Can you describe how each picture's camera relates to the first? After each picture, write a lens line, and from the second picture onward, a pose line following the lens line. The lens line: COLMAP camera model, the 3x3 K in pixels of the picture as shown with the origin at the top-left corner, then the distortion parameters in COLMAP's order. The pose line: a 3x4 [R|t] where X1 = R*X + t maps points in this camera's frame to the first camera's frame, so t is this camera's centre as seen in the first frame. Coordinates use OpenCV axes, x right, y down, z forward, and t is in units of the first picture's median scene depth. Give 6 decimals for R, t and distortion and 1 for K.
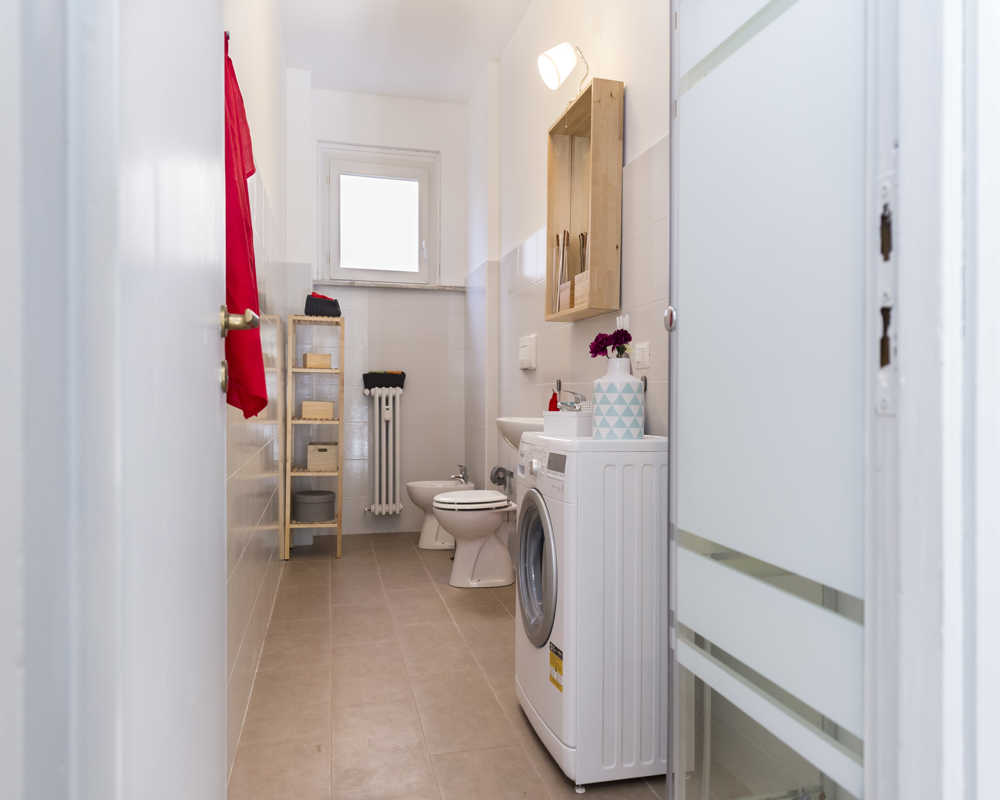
lens RADIAL K [[687.6, 0, 499.5], [0, 687.6, 388.7], [0, 0, 1]] dist [-0.011173, -0.005895]
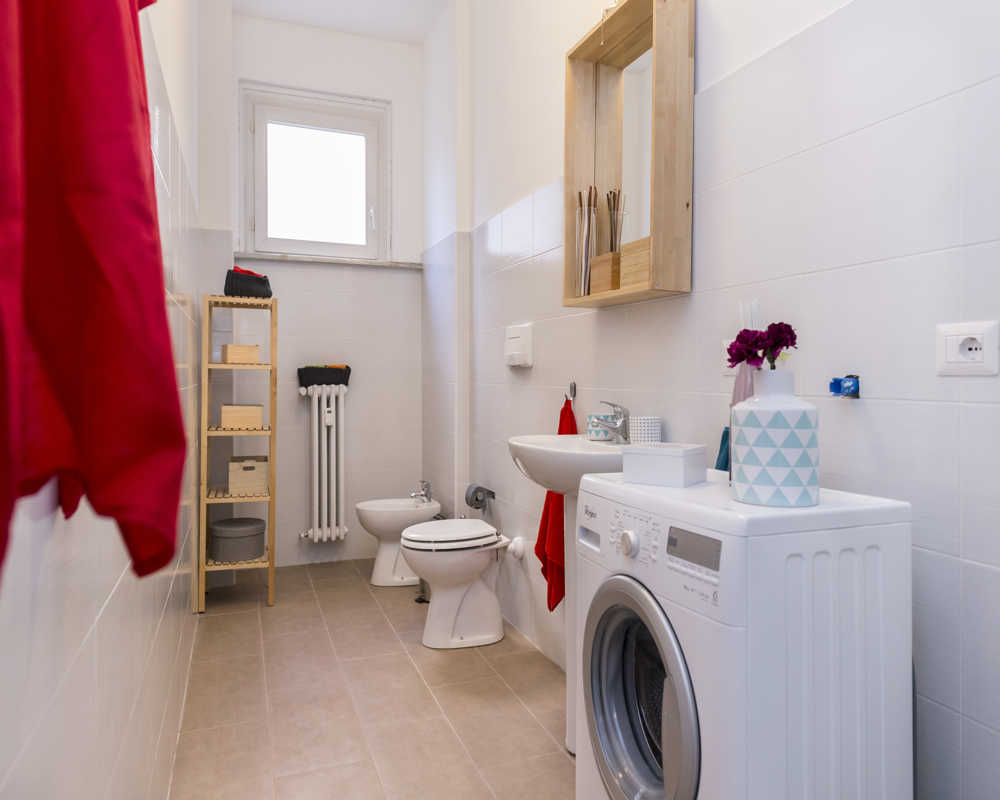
lens RADIAL K [[672.5, 0, 502.5], [0, 672.5, 368.6], [0, 0, 1]] dist [-0.011790, -0.001893]
pose [[0.991399, -0.003333, 0.130828, -0.070730], [0.003700, 0.999990, -0.002560, -0.021090], [-0.130819, 0.003022, 0.991402, 0.204121]]
